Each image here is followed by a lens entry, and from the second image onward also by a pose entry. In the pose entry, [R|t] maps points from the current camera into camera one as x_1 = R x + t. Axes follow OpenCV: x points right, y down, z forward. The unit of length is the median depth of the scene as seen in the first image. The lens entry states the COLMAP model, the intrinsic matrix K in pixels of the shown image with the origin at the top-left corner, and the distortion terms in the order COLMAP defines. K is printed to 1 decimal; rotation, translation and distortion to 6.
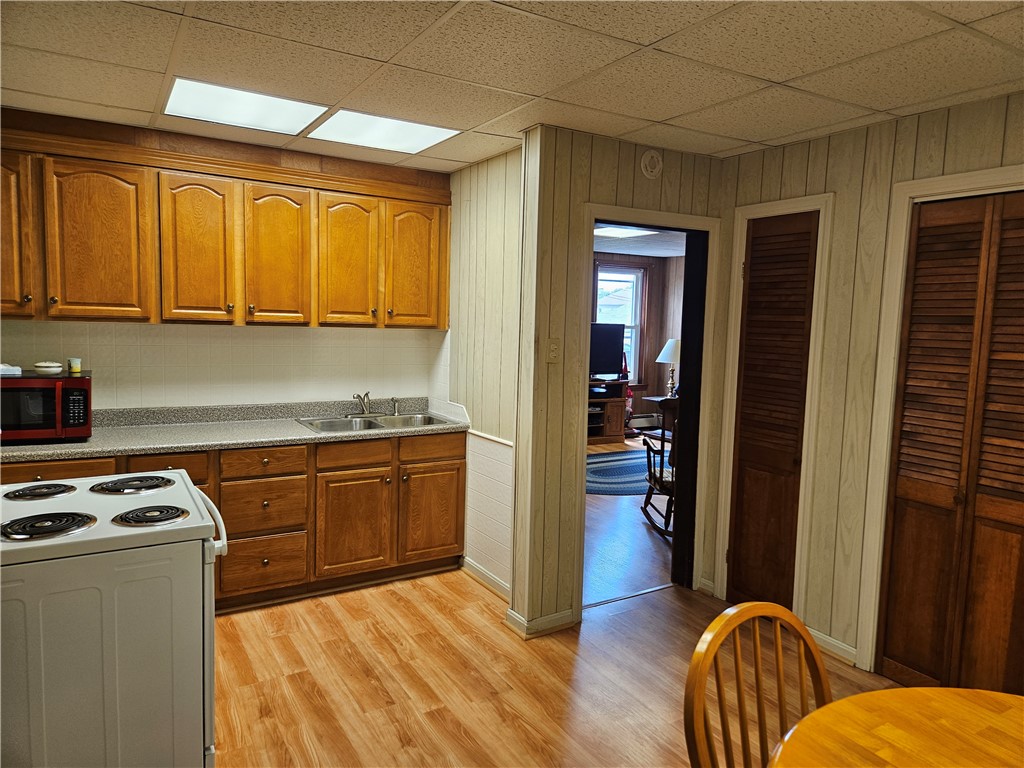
lens RADIAL K [[680.9, 0, 510.8], [0, 680.9, 389.4], [0, 0, 1]] dist [0.069190, -0.055241]
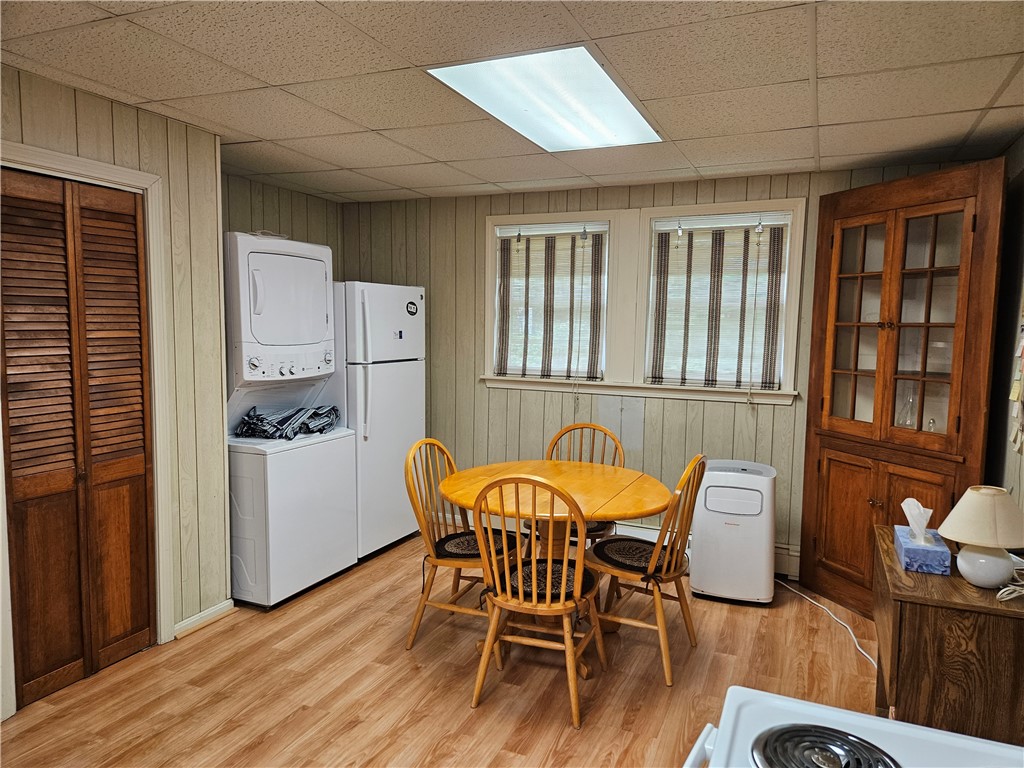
lens RADIAL K [[680.9, 0, 541.1], [0, 680.9, 373.0], [0, 0, 1]] dist [0.069190, -0.055241]
pose [[-0.584676, -0.116852, 0.802808, -0.557182], [0.035671, 0.984913, 0.169337, -0.141123], [-0.810482, 0.127644, -0.571686, 1.014359]]
